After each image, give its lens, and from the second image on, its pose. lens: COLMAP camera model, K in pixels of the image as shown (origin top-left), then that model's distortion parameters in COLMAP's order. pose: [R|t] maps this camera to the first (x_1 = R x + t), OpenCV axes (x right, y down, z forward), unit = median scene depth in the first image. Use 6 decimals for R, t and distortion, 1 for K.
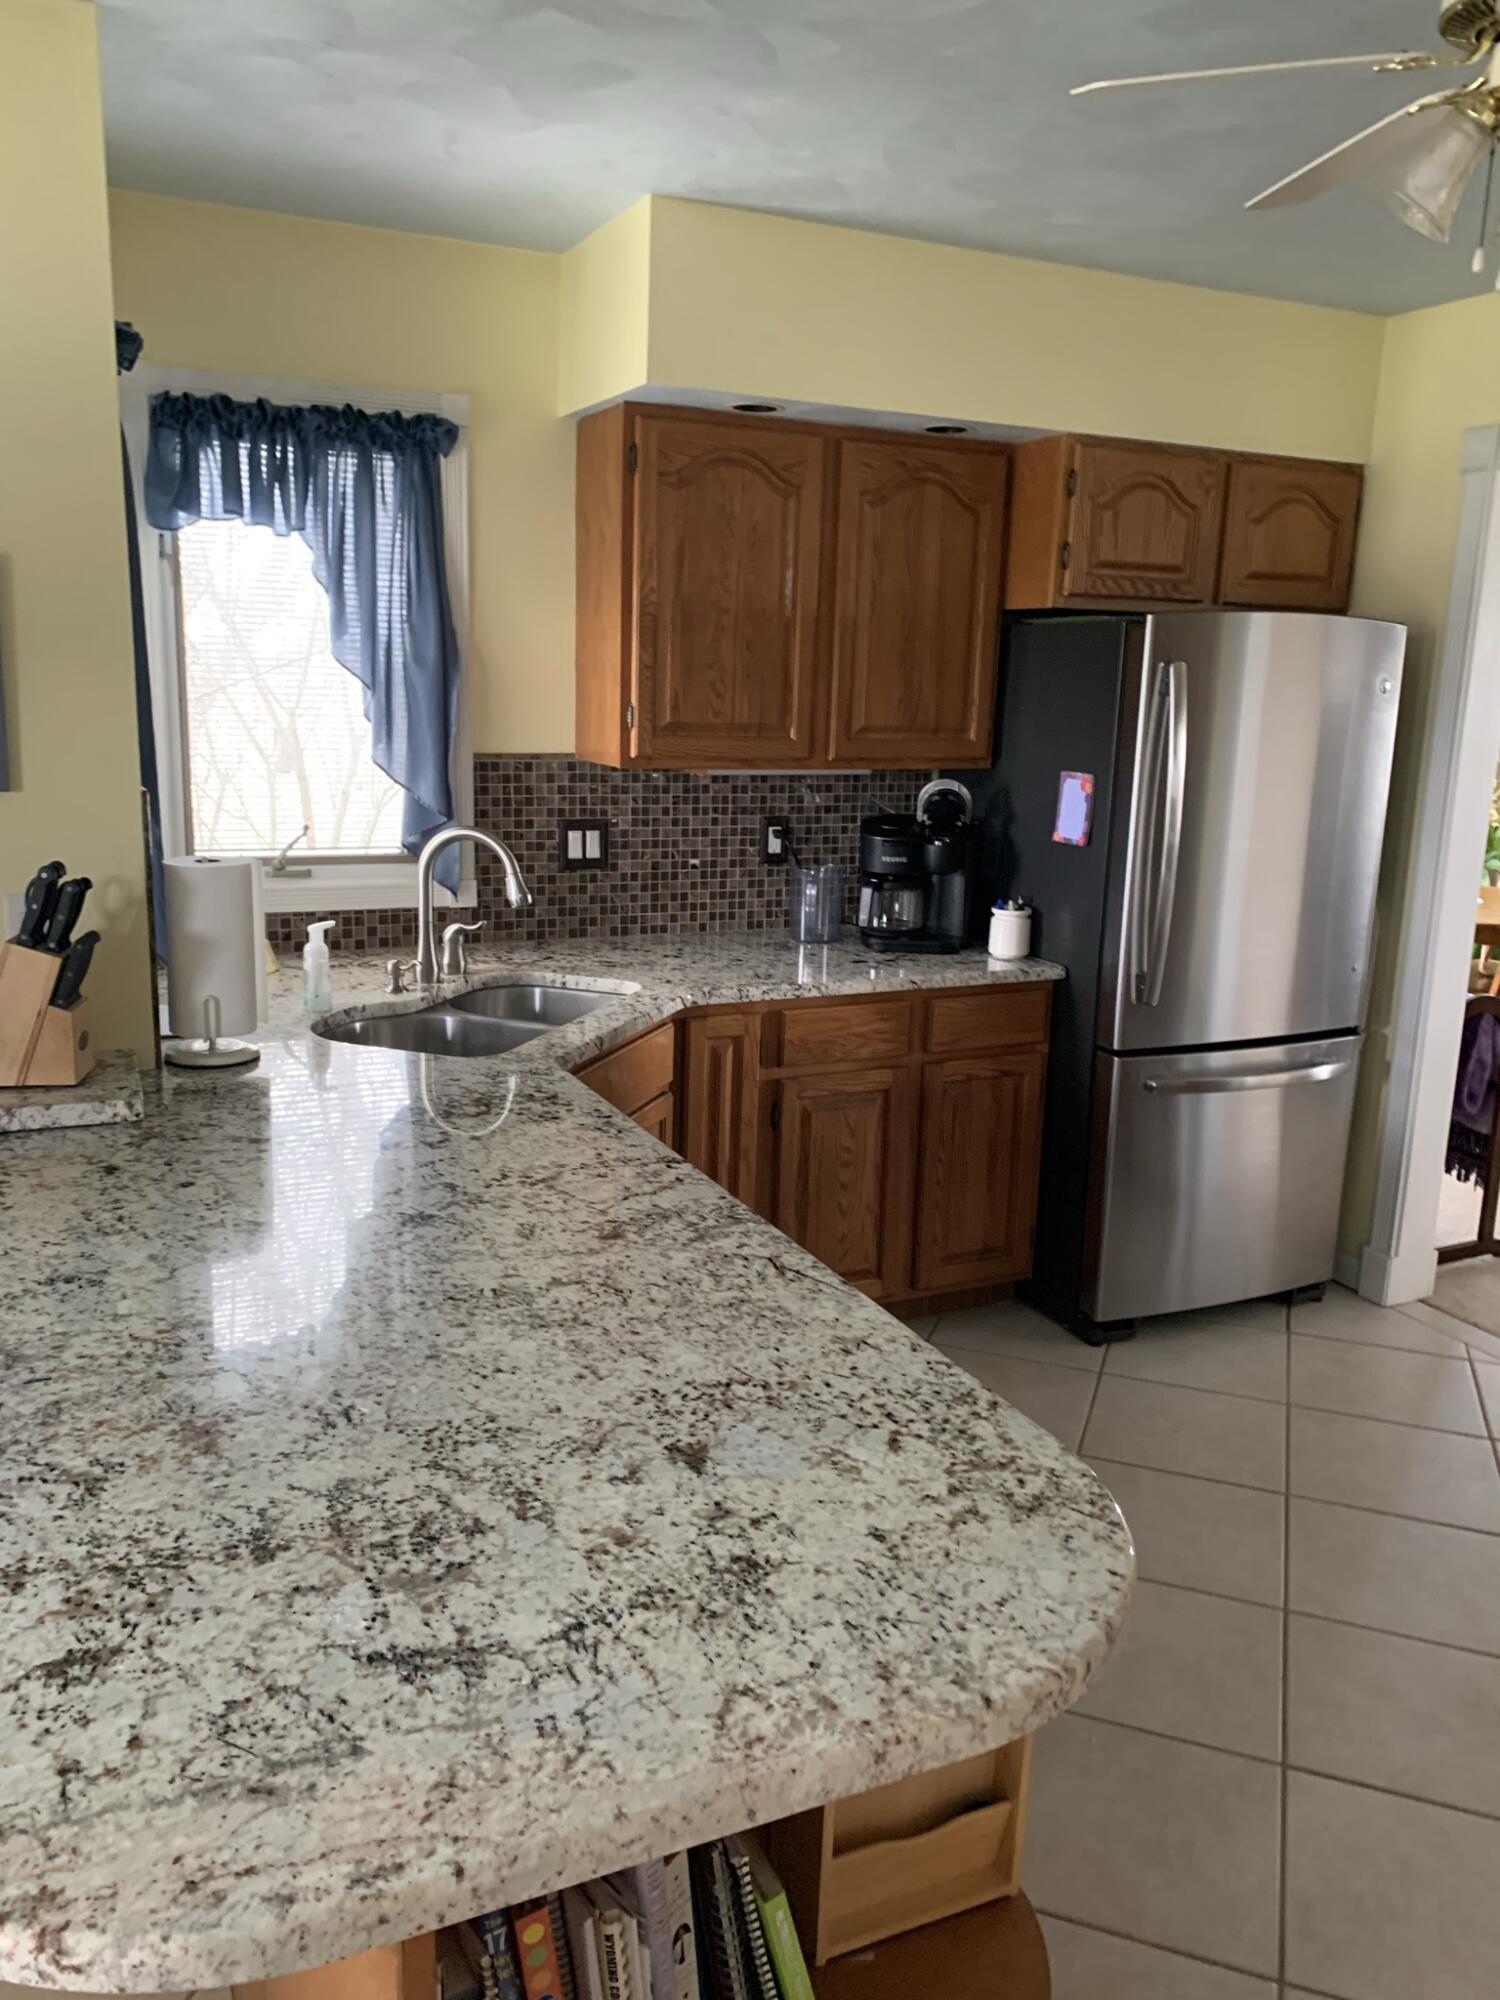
lens RADIAL K [[1509.9, 0, 750.0], [0, 1509.9, 996.3], [0, 0, 1]] dist [0.010585, -0.010850]
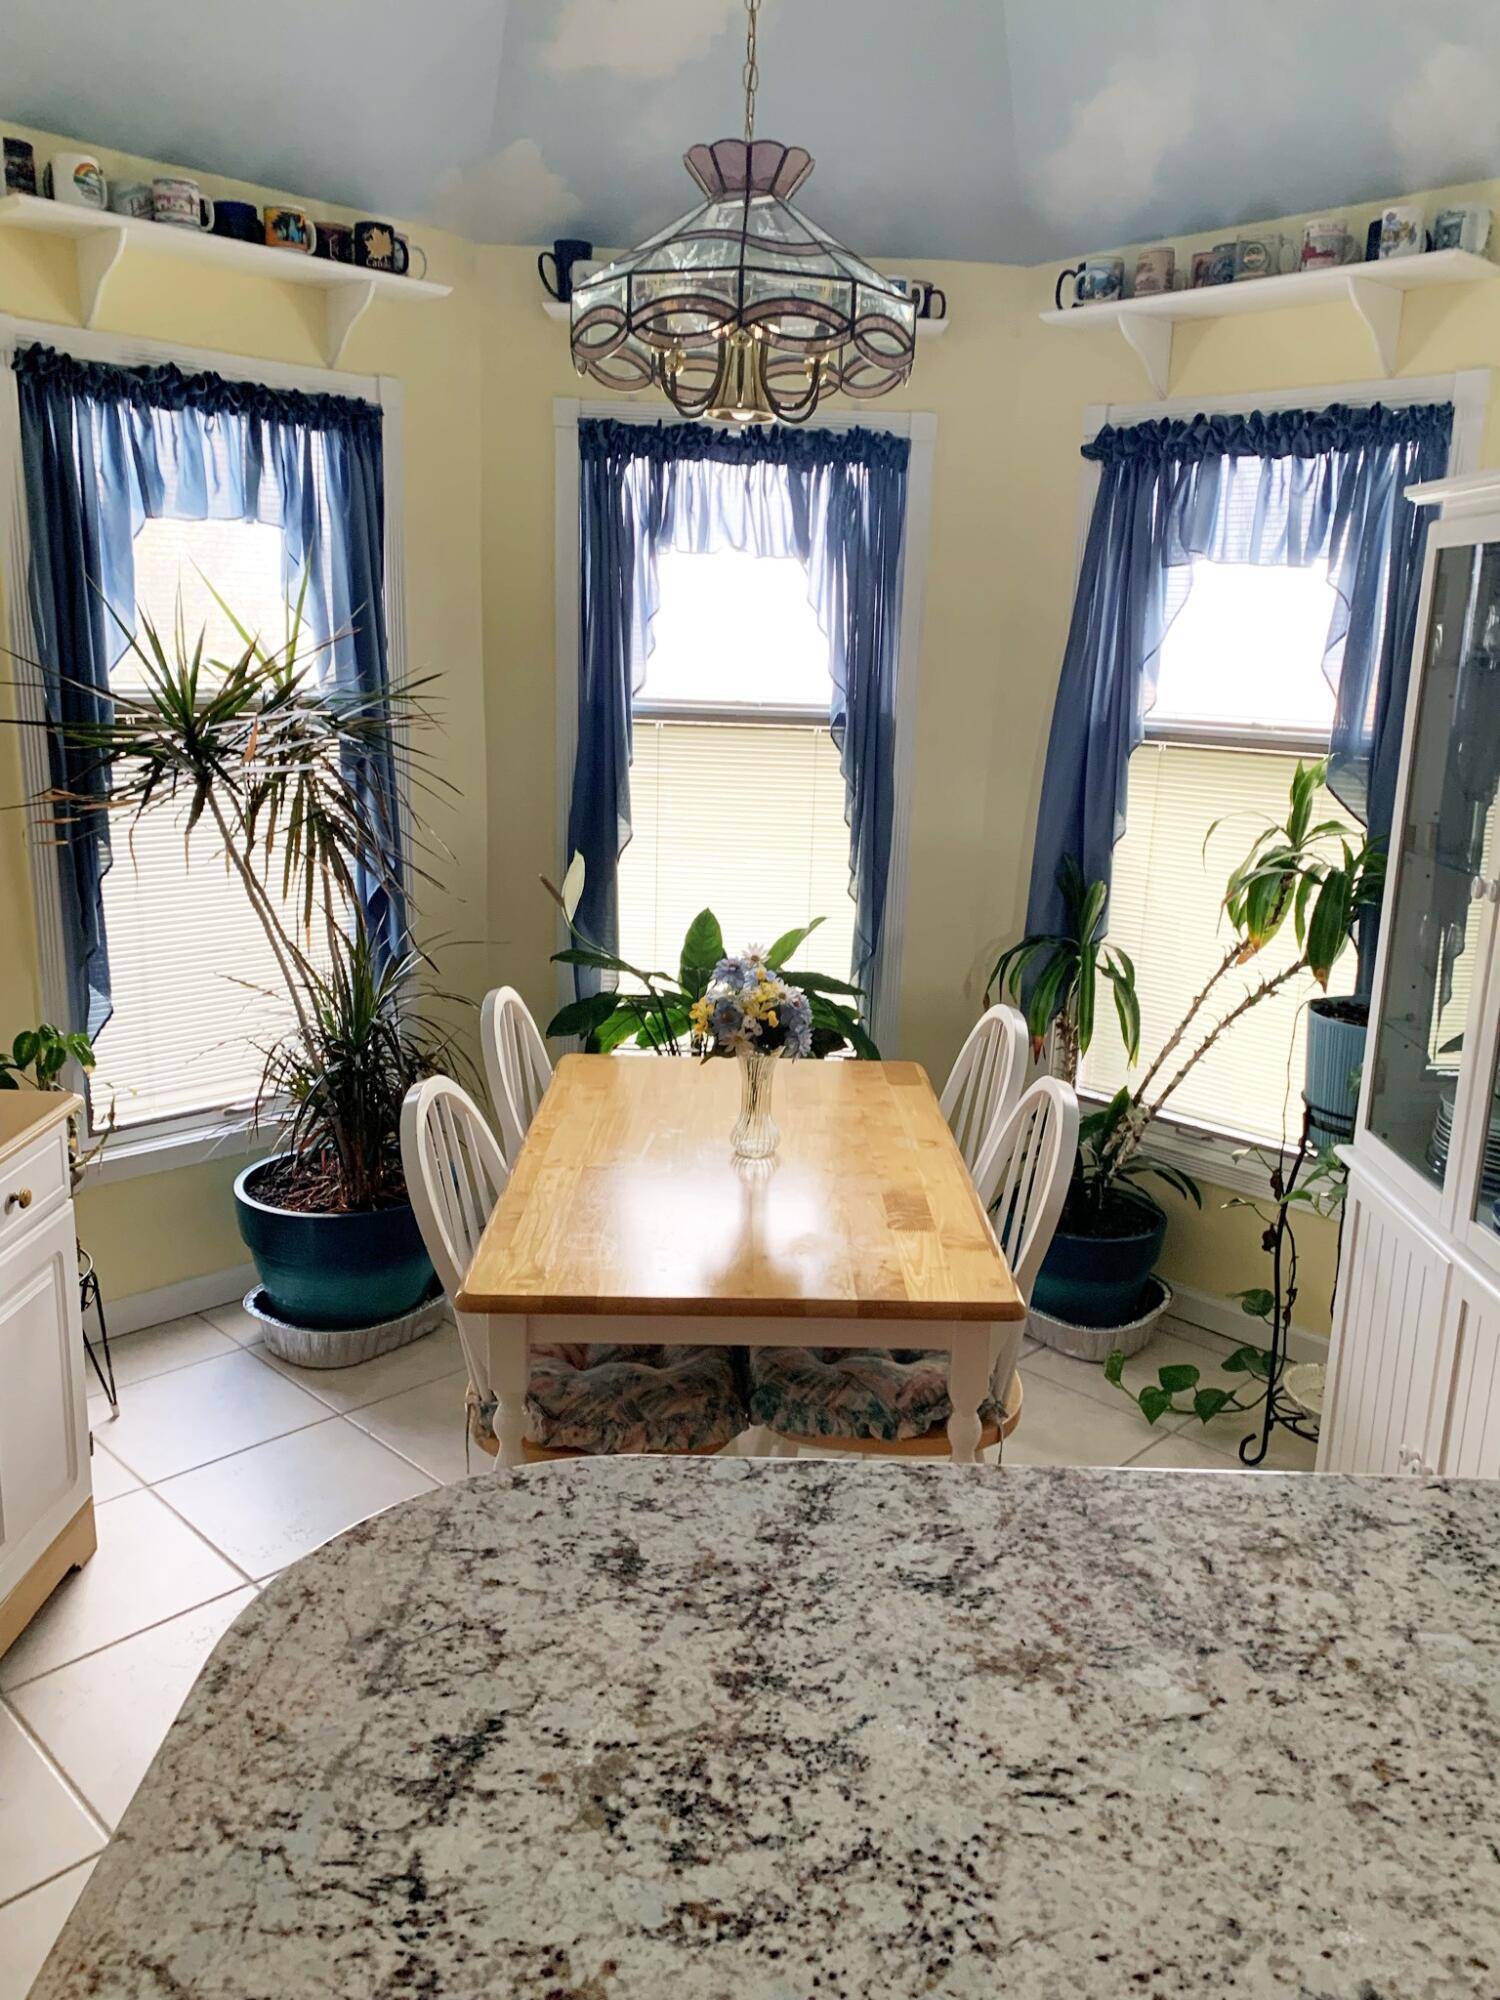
lens RADIAL K [[1509.9, 0, 750.7], [0, 1509.9, 1002.4], [0, 0, 1]] dist [0.010585, -0.010850]
pose [[-0.420017, 0.171902, -0.891087, 0.435180], [-0.232212, 0.928851, 0.288641, -0.289007], [0.877304, 0.328155, -0.350216, 1.245168]]
